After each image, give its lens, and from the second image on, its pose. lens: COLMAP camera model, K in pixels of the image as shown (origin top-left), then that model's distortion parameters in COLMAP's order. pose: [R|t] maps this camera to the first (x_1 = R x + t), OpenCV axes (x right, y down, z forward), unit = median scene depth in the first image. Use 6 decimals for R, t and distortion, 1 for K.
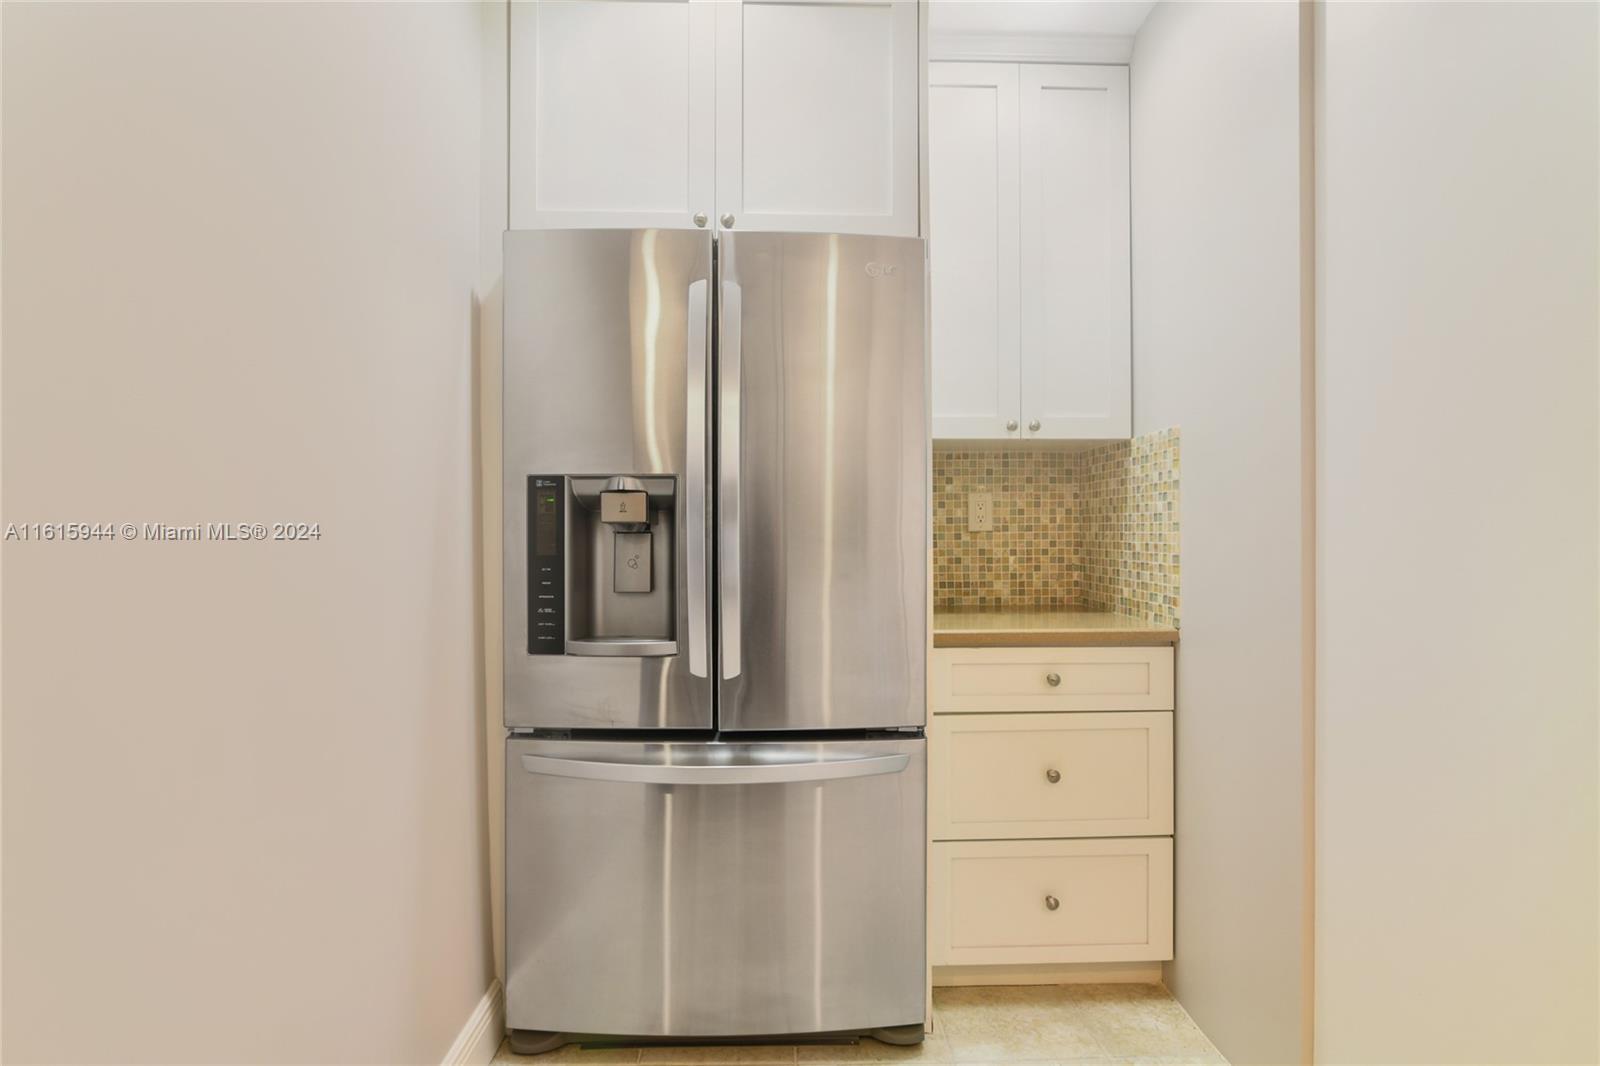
lens RADIAL K [[793.9, 0, 799.6], [0, 793.9, 540.4], [0, 0, 1]] dist [-0.014637, -0.000059]
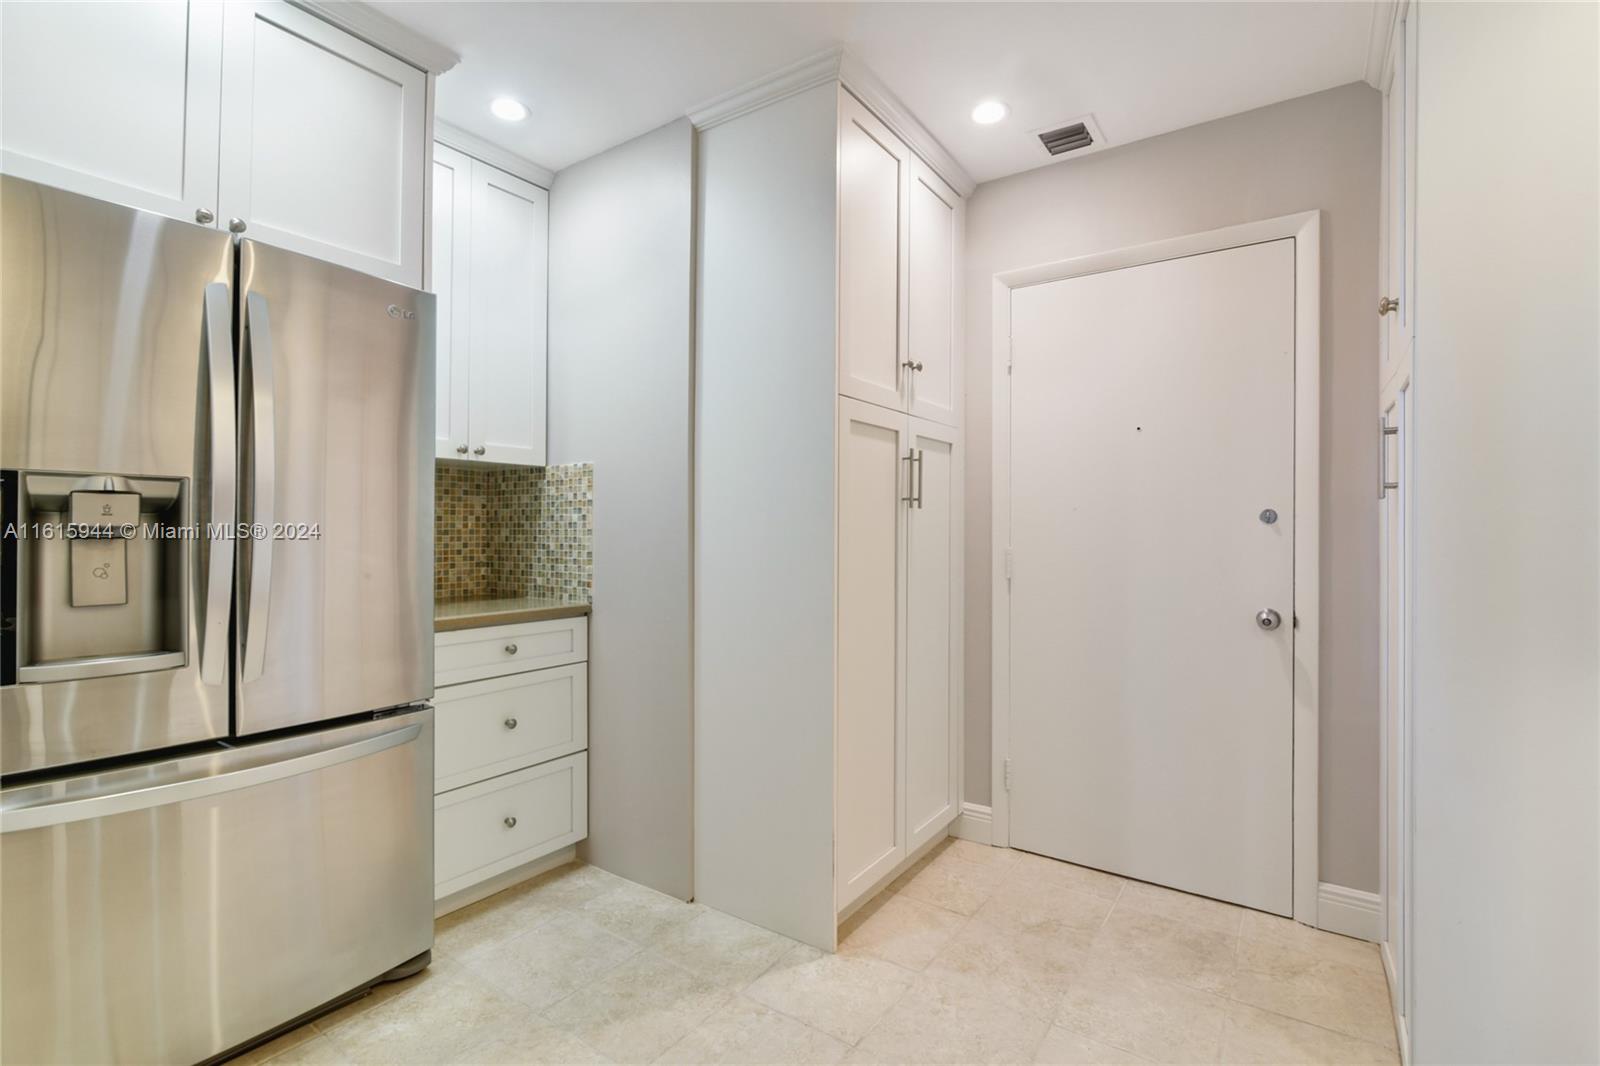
lens RADIAL K [[745.2, 0, 800.0], [0, 745.2, 533.0], [0, 0, 1]] dist [-0.021440, -0.000602]
pose [[0.592158, 0.000893, 0.805821, -0.346195], [0.007649, 0.999948, -0.006728, -0.003466], [-0.805785, 0.010148, 0.592121, -0.096771]]
